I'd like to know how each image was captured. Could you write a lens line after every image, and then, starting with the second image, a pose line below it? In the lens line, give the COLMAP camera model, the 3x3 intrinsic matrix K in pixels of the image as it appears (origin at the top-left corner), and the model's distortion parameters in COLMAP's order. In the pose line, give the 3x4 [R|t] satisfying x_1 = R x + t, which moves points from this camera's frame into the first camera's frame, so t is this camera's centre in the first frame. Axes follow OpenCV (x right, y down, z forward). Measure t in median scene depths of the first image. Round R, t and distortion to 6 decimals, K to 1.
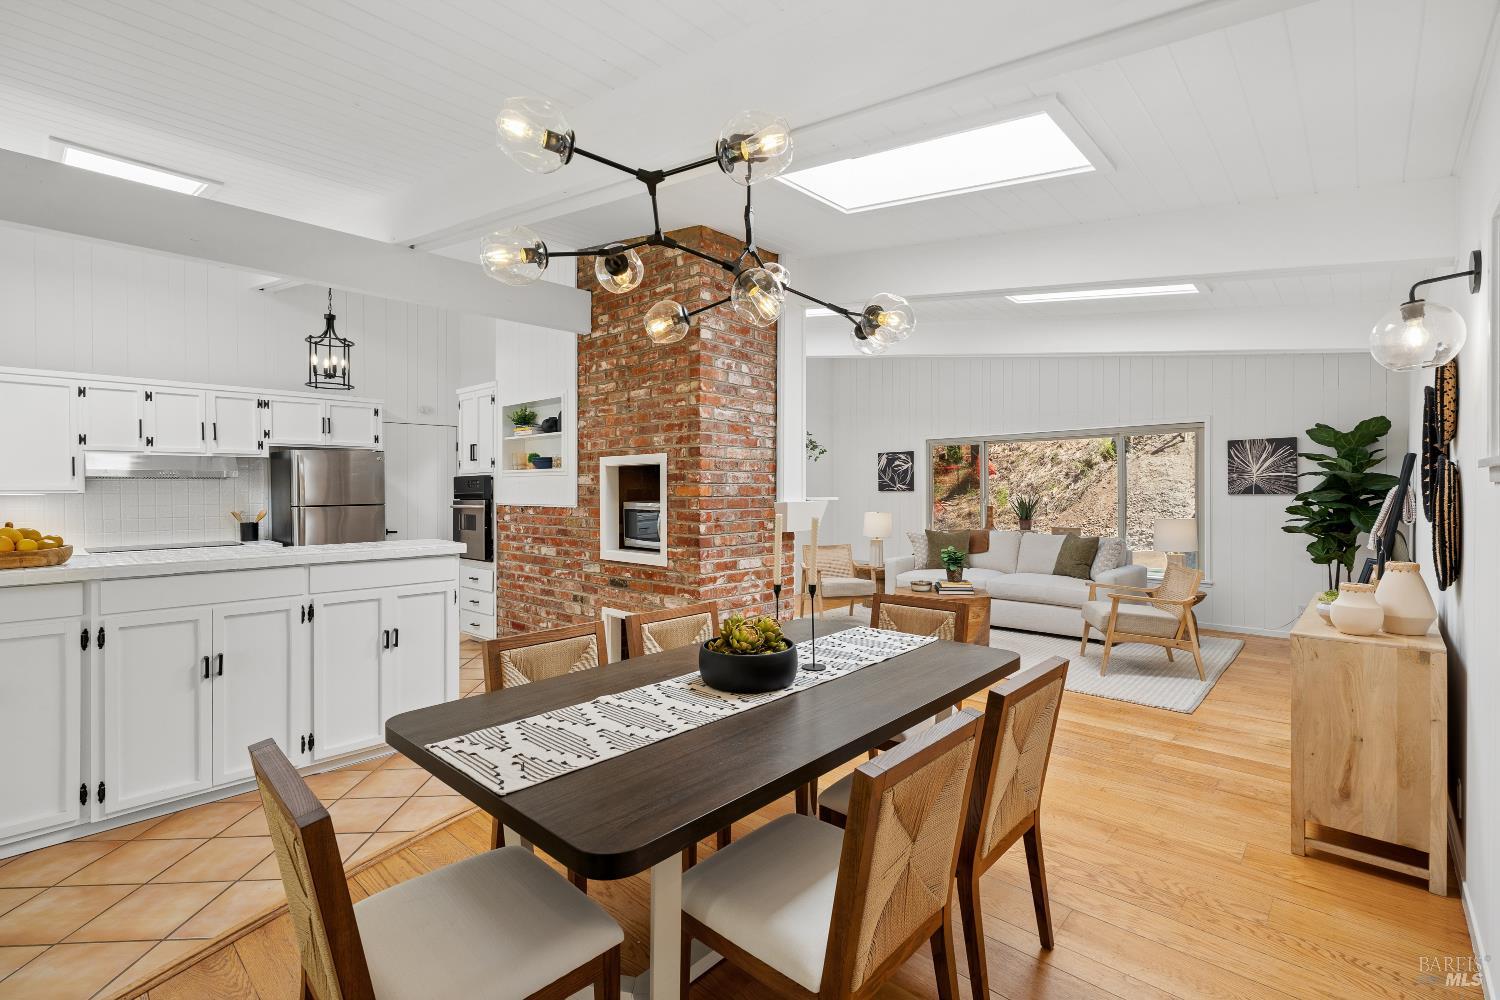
lens RADIAL K [[678.8, 0, 749.8], [0, 678.8, 495.5], [0, 0, 1]] dist [-0.004151, 0.002045]
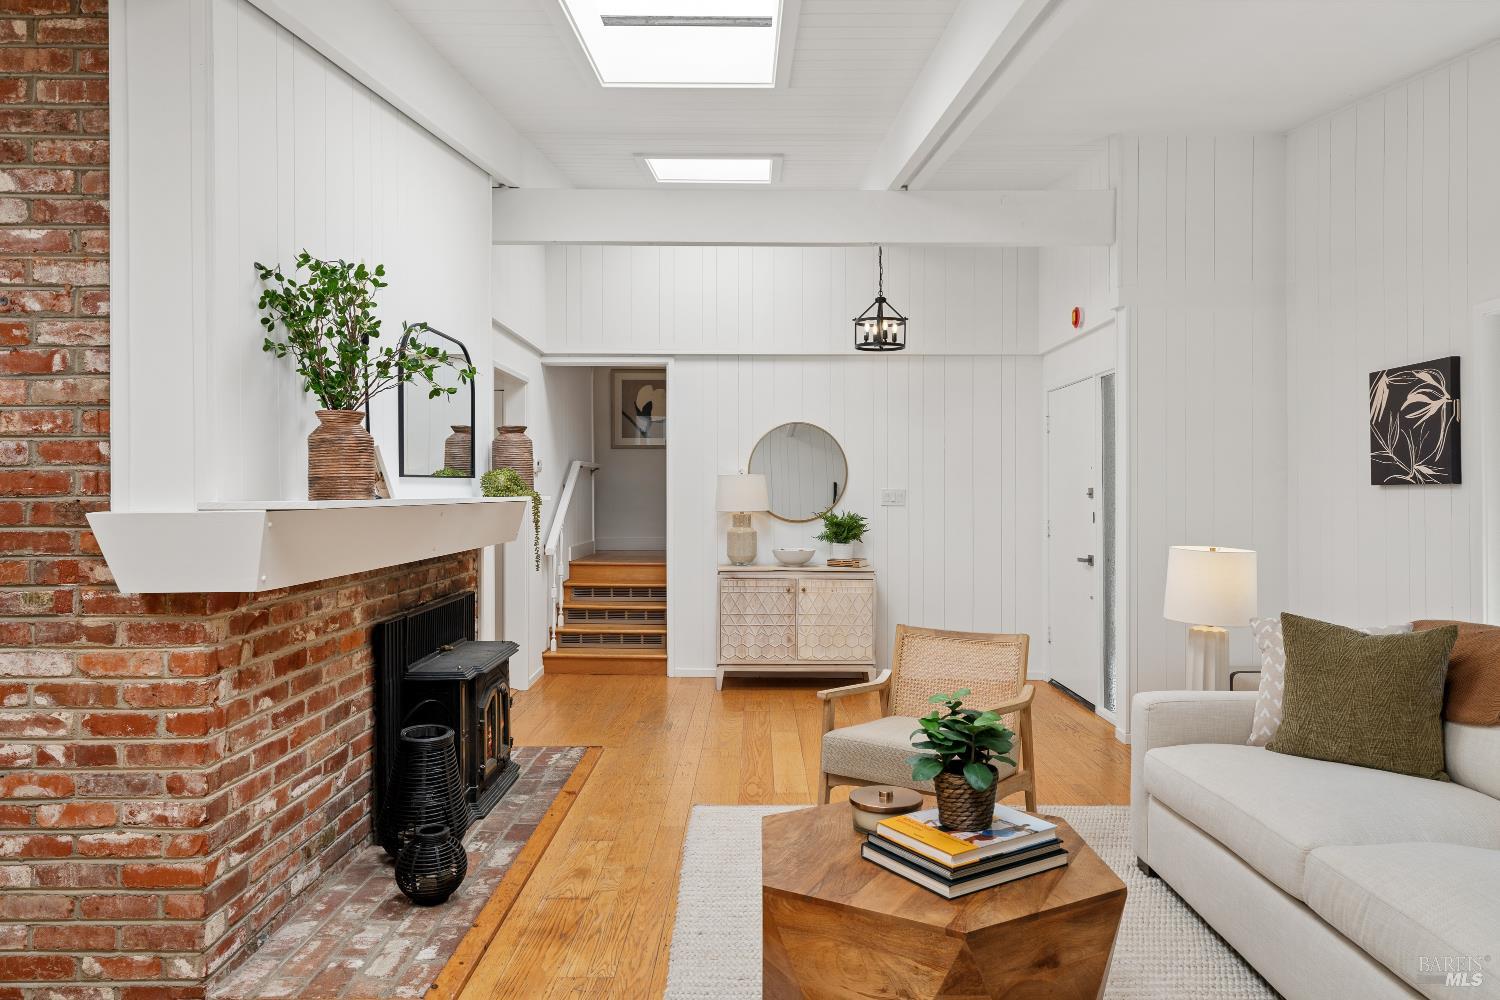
lens RADIAL K [[969.2, 0, 757.4], [0, 969.2, 494.1], [0, 0, 1]] dist [0.009529, -0.006249]
pose [[0.673783, 0.001679, -0.738927, 0.615913], [-0.004287, 0.999989, -0.001637, -0.001388], [0.738917, 0.004271, 0.673783, 0.801499]]
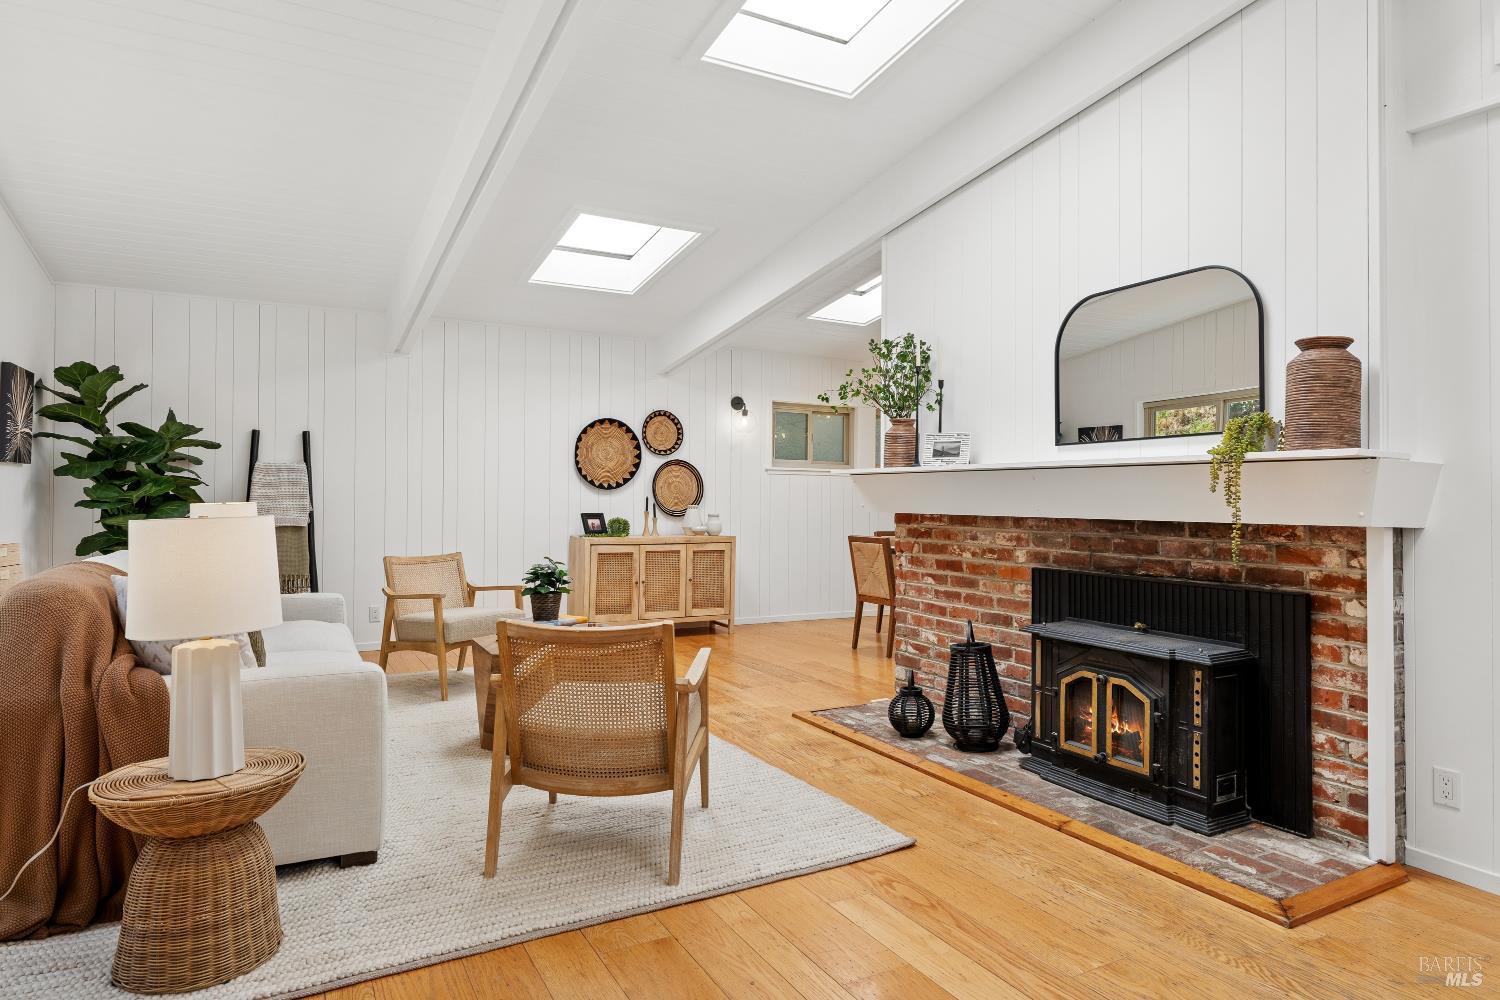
lens RADIAL K [[889.7, 0, 779.9], [0, 889.7, 479.7], [0, 0, 1]] dist [0.016291, -0.012028]
pose [[-0.955157, 0.001683, 0.296094, -0.109377], [-0.002307, 0.999911, -0.013125, 0.025417], [-0.296090, -0.013220, -0.955069, 1.906758]]
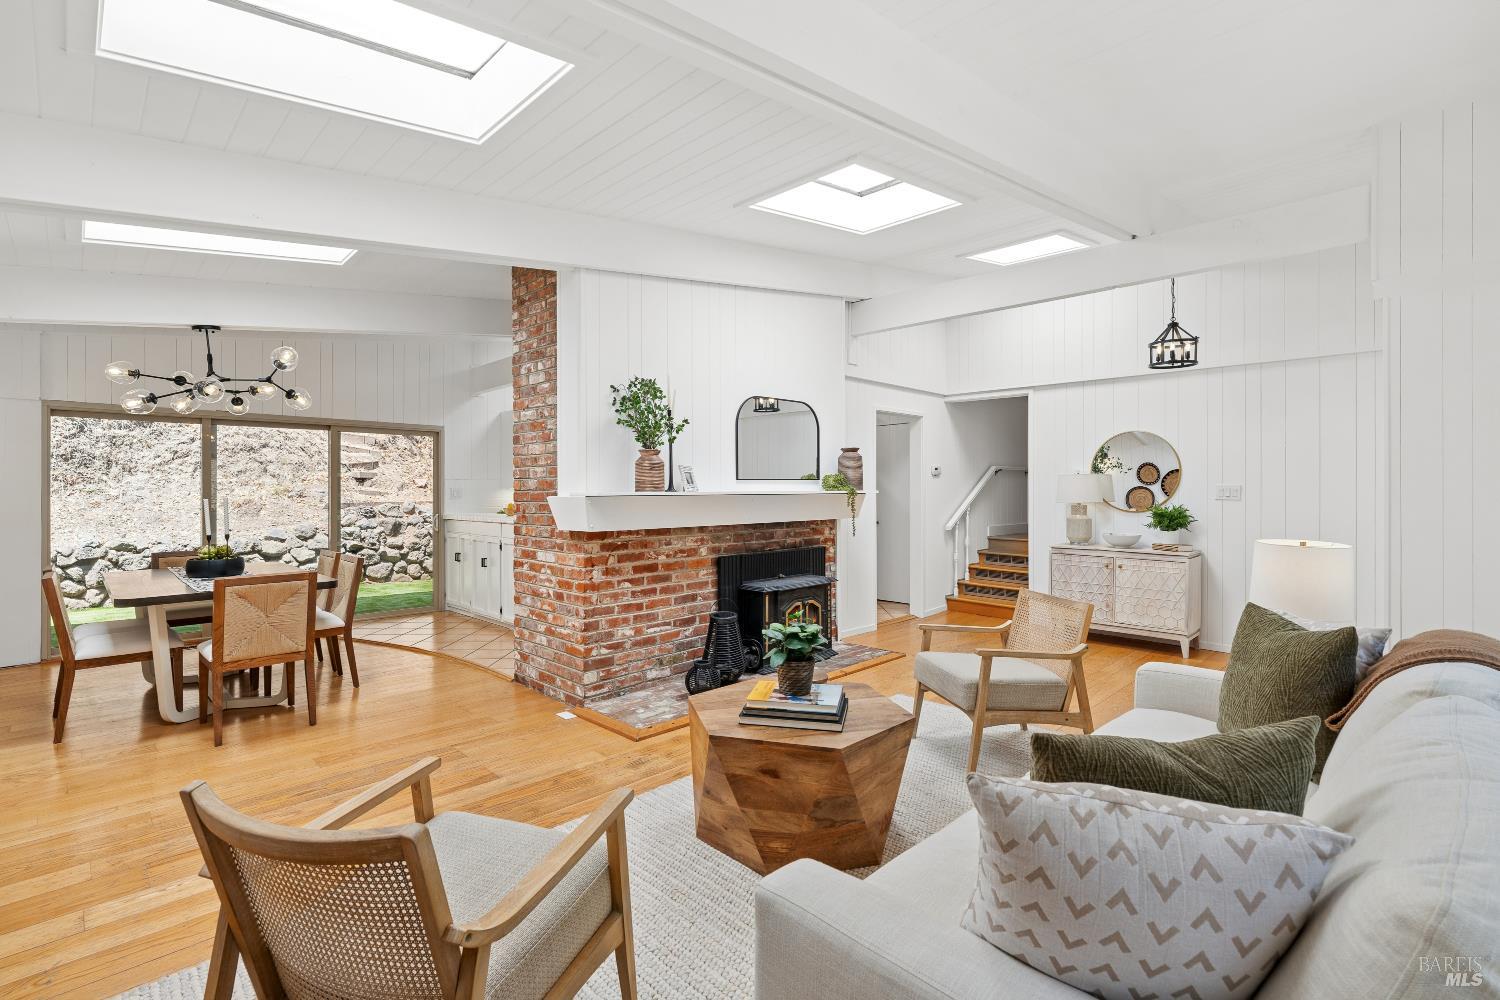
lens RADIAL K [[678.8, 0, 750.3], [0, 678.8, 489.0], [0, 0, 1]] dist [-0.004151, 0.002045]
pose [[-0.038736, 0.000305, -0.999249, 0.854675], [-0.004747, 0.999989, 0.000489, -0.002255], [0.999238, 0.004763, -0.038734, 1.154687]]
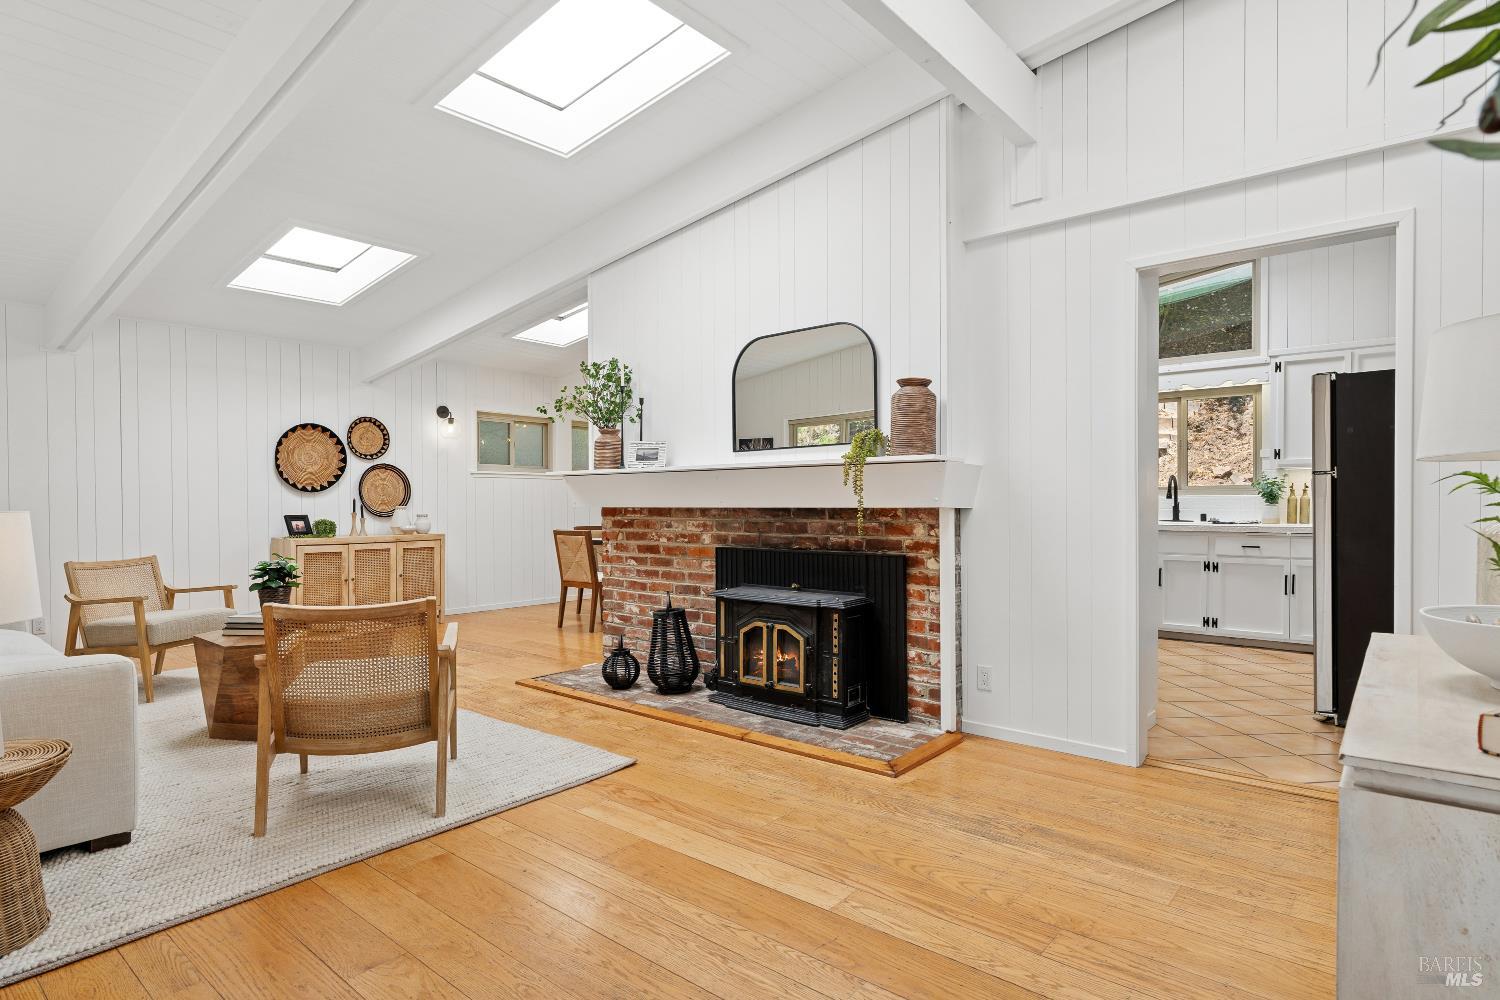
lens RADIAL K [[799.2, 0, 748.7], [0, 799.2, 499.7], [0, 0, 1]] dist [0.017763, 0.003864]
pose [[-0.998866, 0.008457, -0.046856, -0.084089], [0.008183, 0.999948, 0.006038, 0.033493], [0.046904, 0.005648, -0.998883, 1.992702]]
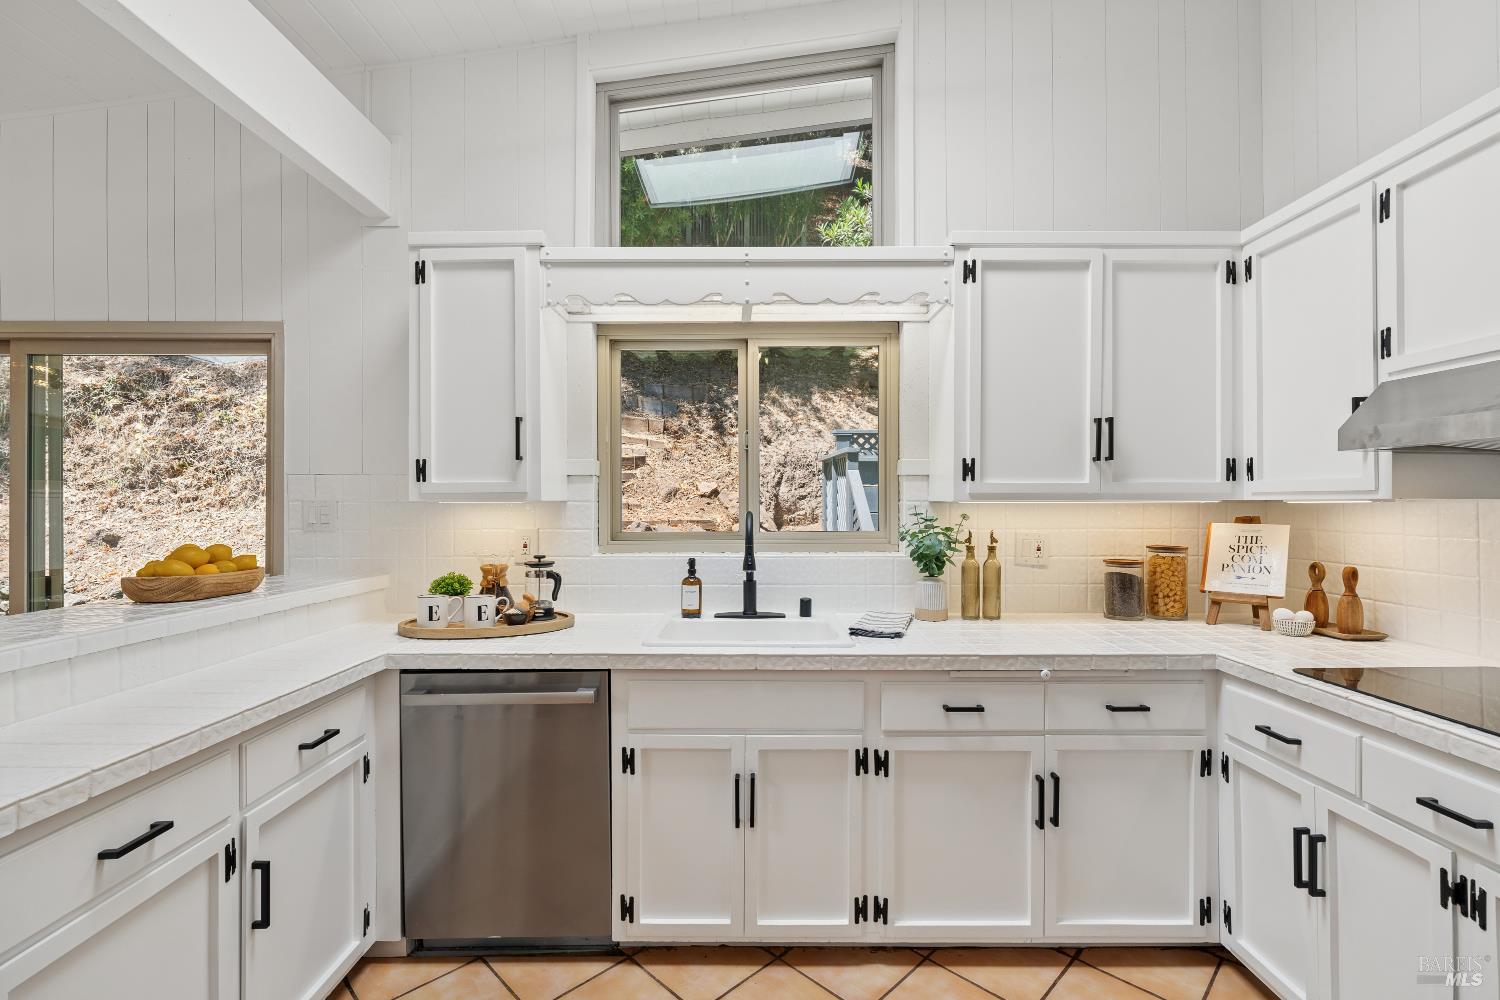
lens RADIAL K [[678.8, 0, 751.6], [0, 678.8, 496.7], [0, 0, 1]] dist [-0.004151, 0.002045]
pose [[-0.735682, 0.000603, -0.677326, -0.522536], [-0.001656, 0.999995, 0.002689, -0.005035], [0.677325, 0.003100, -0.735678, 1.052768]]
